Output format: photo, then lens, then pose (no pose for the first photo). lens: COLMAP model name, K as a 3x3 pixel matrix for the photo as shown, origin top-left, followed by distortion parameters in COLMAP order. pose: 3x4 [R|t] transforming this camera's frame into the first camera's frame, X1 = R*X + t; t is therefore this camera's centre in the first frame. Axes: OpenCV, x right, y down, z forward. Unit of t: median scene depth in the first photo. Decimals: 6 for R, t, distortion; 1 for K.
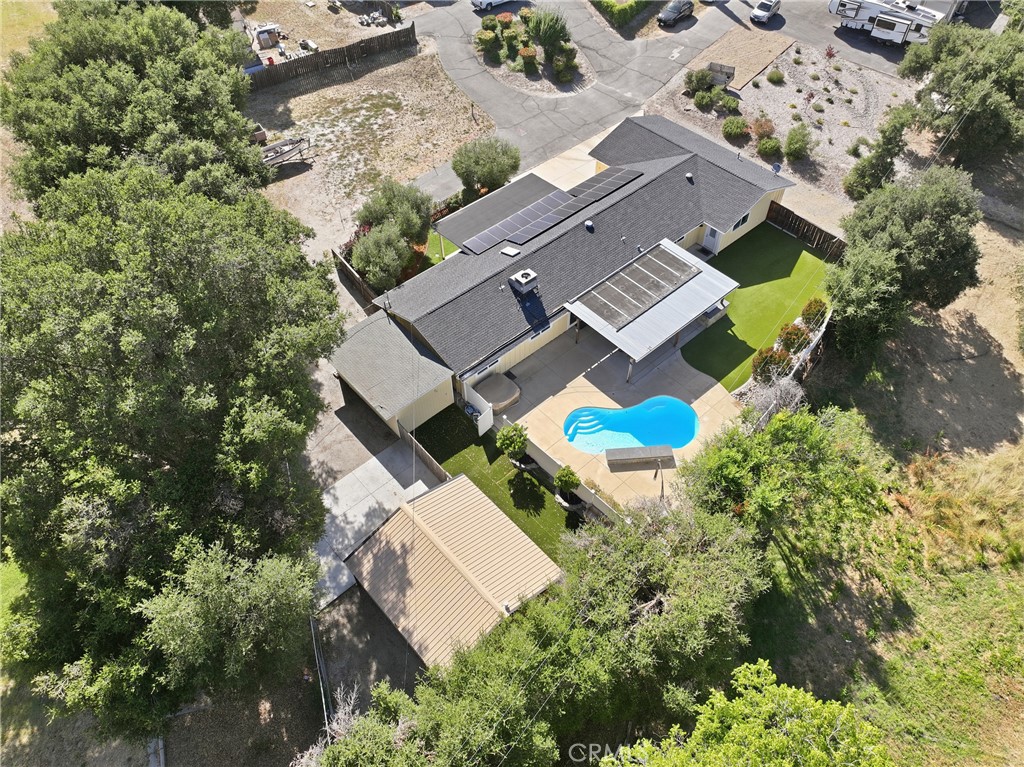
lens RADIAL K [[719.3, 0, 517.2], [0, 719.3, 379.3], [0, 0, 1]] dist [-0.005699, 0.025128]
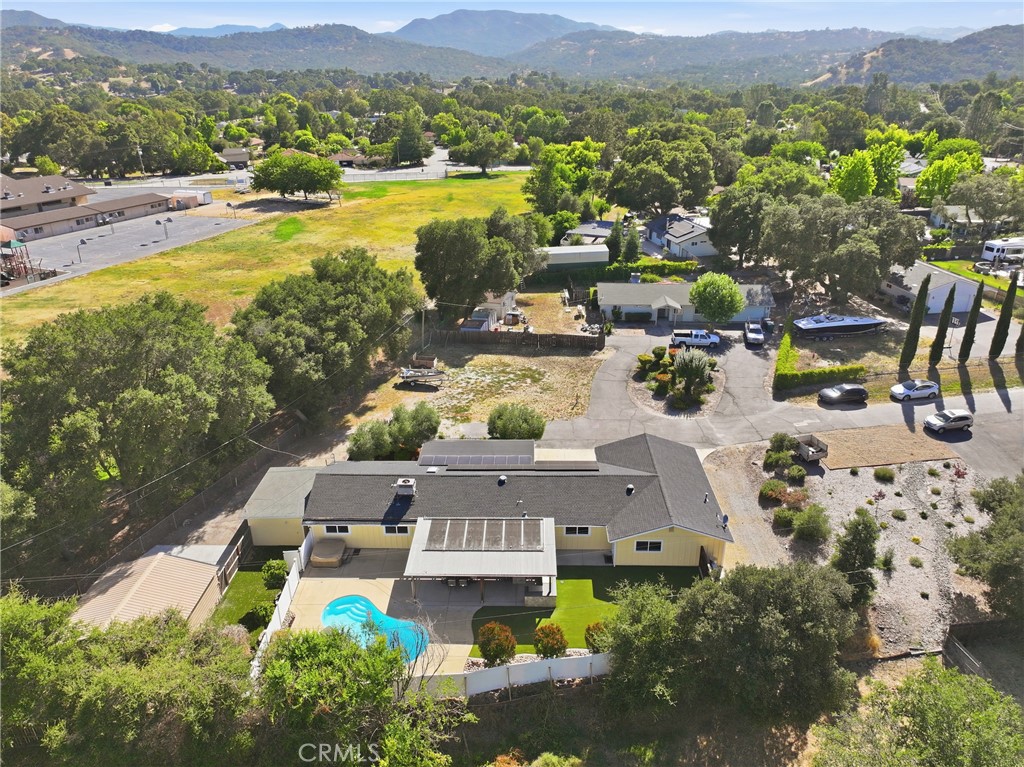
lens RADIAL K [[719.3, 0, 517.2], [0, 719.3, 379.3], [0, 0, 1]] dist [-0.005699, 0.025128]
pose [[0.731977, 0.273693, -0.623941, 0.594017], [-0.519264, 0.816983, -0.250804, -0.054705], [0.441106, 0.507573, 0.740131, 0.071749]]
